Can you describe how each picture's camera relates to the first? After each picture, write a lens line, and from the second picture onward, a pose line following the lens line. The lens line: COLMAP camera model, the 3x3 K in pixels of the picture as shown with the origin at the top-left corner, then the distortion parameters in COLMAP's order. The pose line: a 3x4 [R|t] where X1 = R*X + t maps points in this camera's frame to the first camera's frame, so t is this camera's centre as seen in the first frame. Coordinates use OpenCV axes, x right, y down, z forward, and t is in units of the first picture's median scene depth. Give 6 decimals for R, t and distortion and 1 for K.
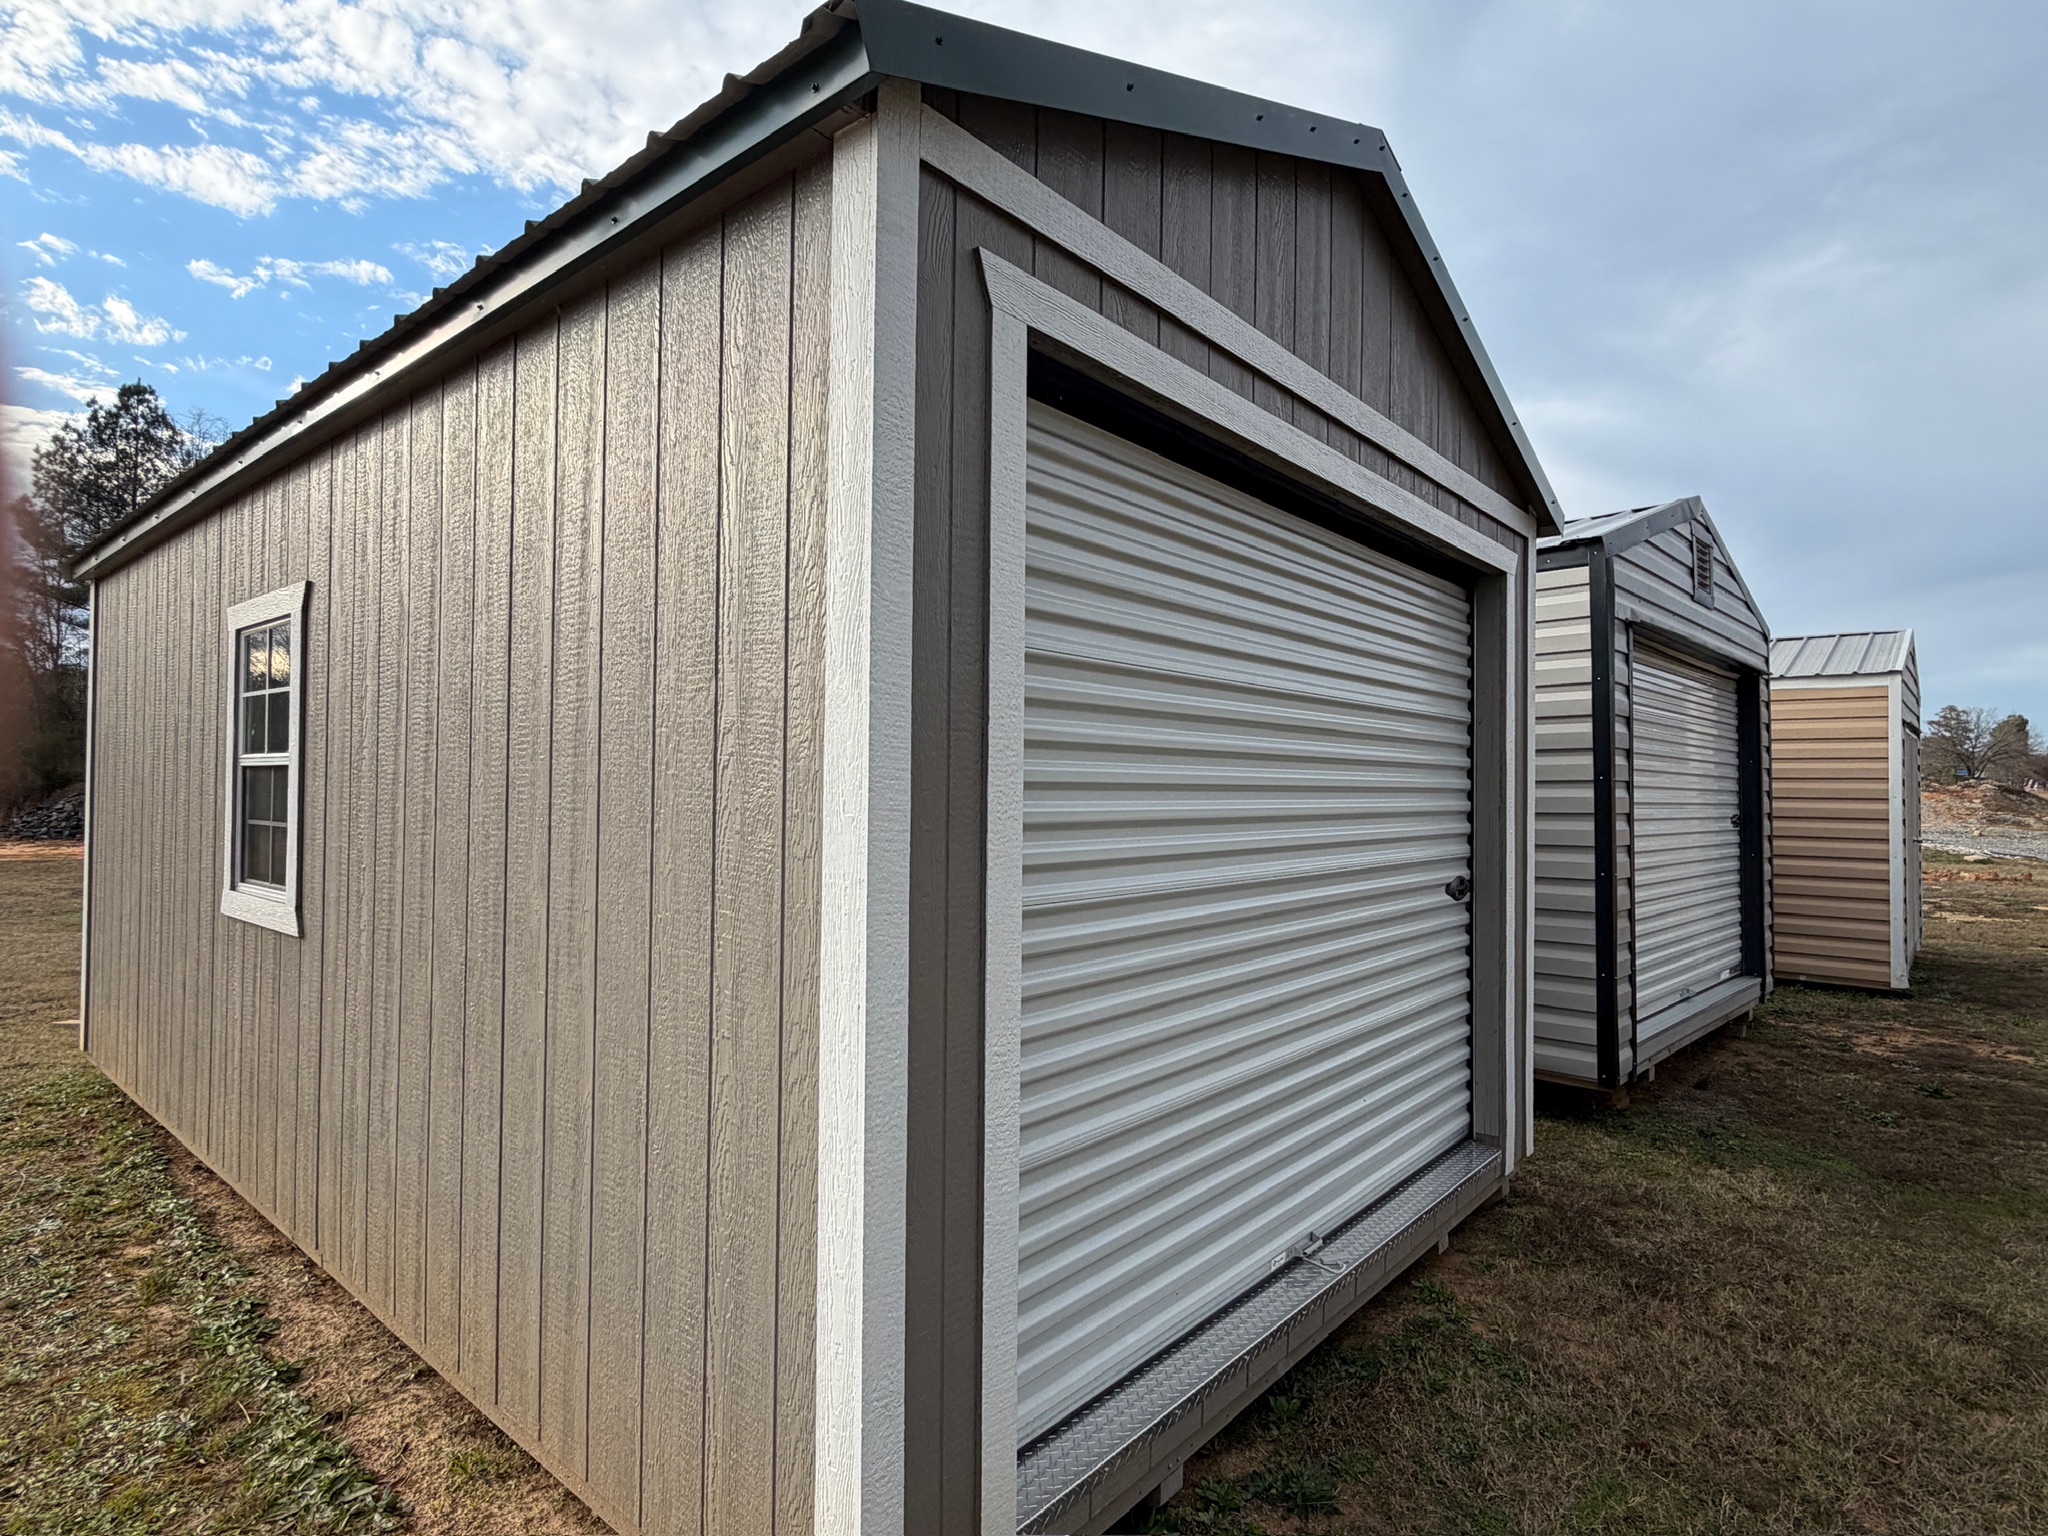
lens RADIAL K [[1071.8, 0, 1014.3], [0, 1071.8, 777.4], [0, 0, 1]] dist [-0.001807, -0.000111]
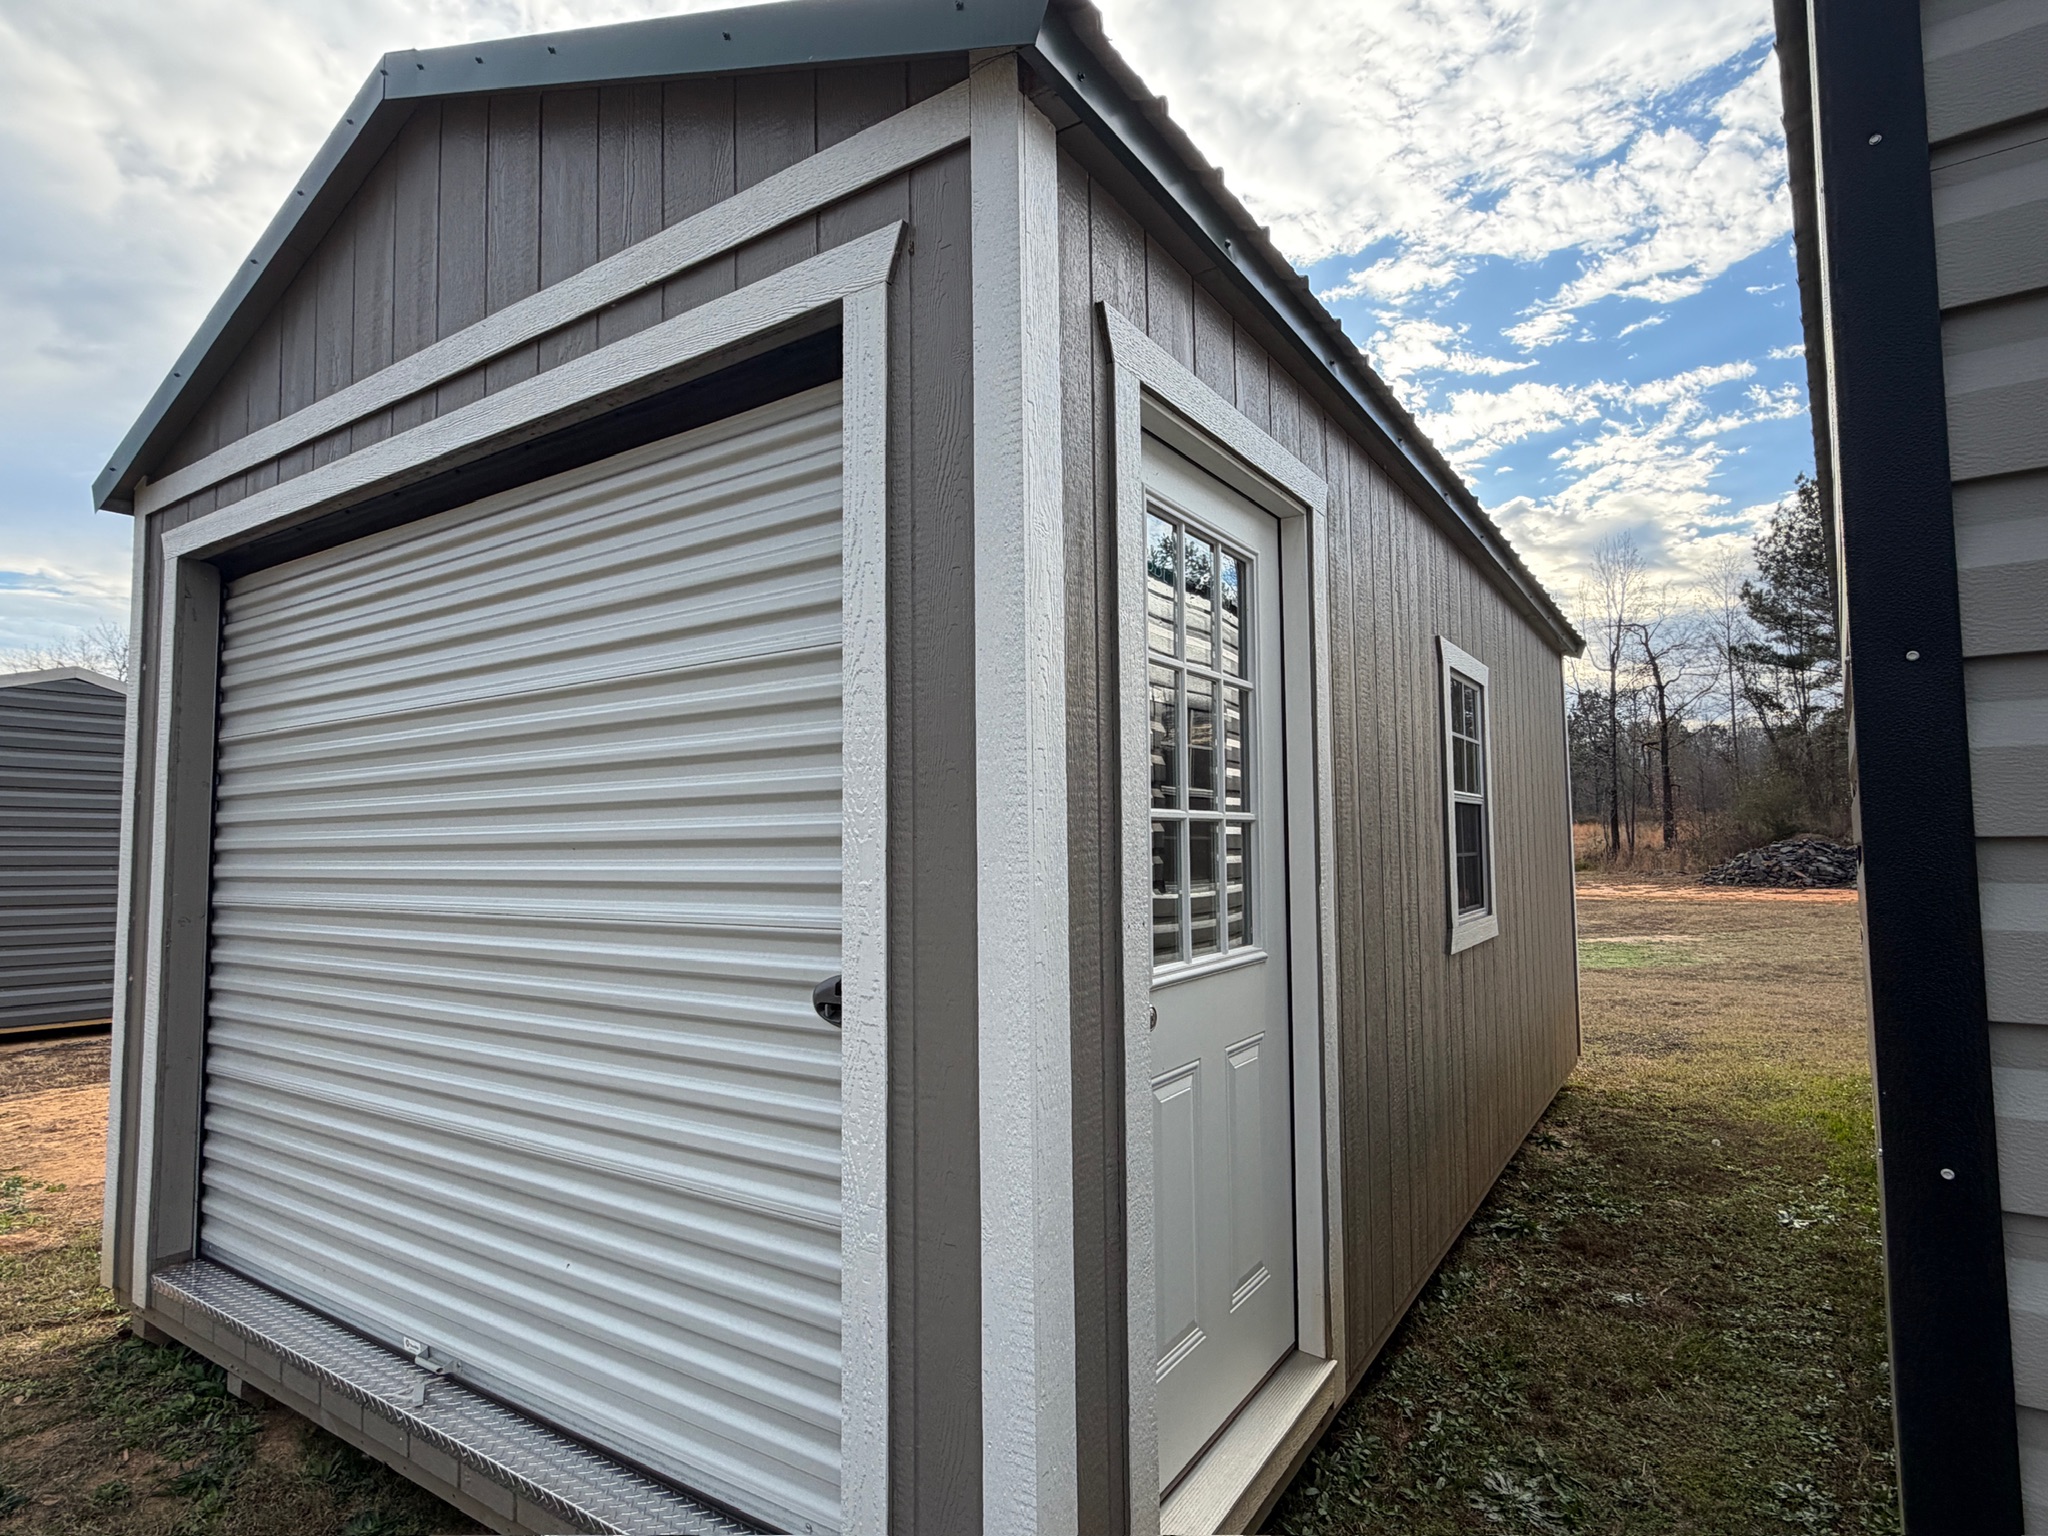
lens RADIAL K [[1071.8, 0, 1020.1], [0, 1071.8, 770.6], [0, 0, 1]] dist [-0.001807, -0.000111]
pose [[0.121340, -0.076910, -0.989627, 0.118230], [0.022646, 0.996949, -0.074703, 0.005425], [0.992353, -0.013347, 0.122711, 0.135465]]
